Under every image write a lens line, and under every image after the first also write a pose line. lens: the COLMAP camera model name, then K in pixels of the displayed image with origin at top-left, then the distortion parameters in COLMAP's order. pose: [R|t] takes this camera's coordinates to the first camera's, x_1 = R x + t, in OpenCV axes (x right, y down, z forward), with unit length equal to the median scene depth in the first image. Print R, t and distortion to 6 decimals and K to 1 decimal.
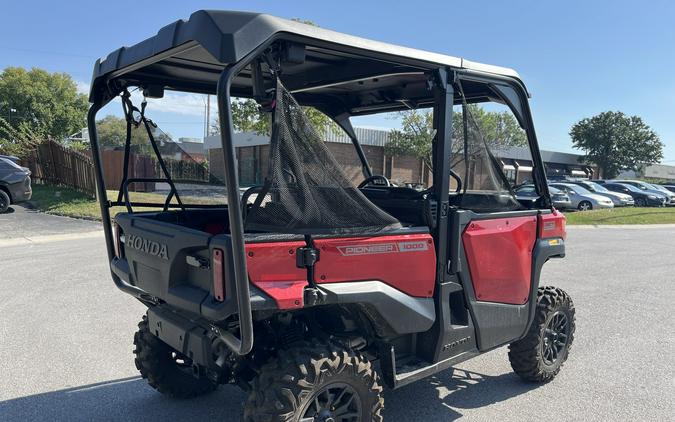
lens RADIAL K [[527.8, 0, 355.0], [0, 527.8, 230.8], [0, 0, 1]] dist [0.056997, -0.084028]
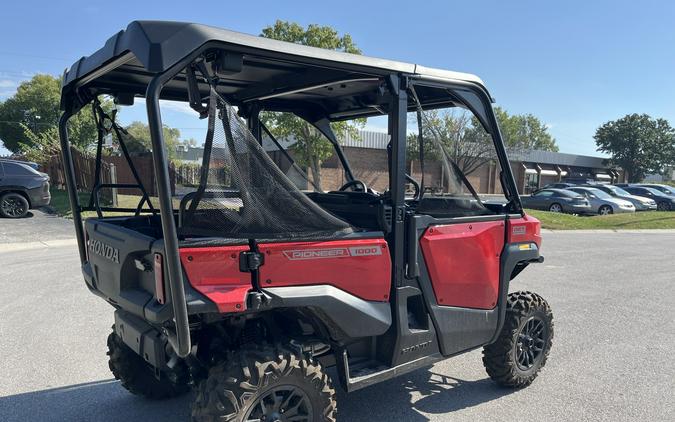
lens RADIAL K [[527.8, 0, 356.2], [0, 527.8, 233.0], [0, 0, 1]] dist [0.056997, -0.084028]
pose [[0.999334, 0.000631, -0.036490, 0.112033], [-0.000779, 0.999992, -0.004041, -0.000386], [0.036487, 0.004066, 0.999326, -0.007343]]
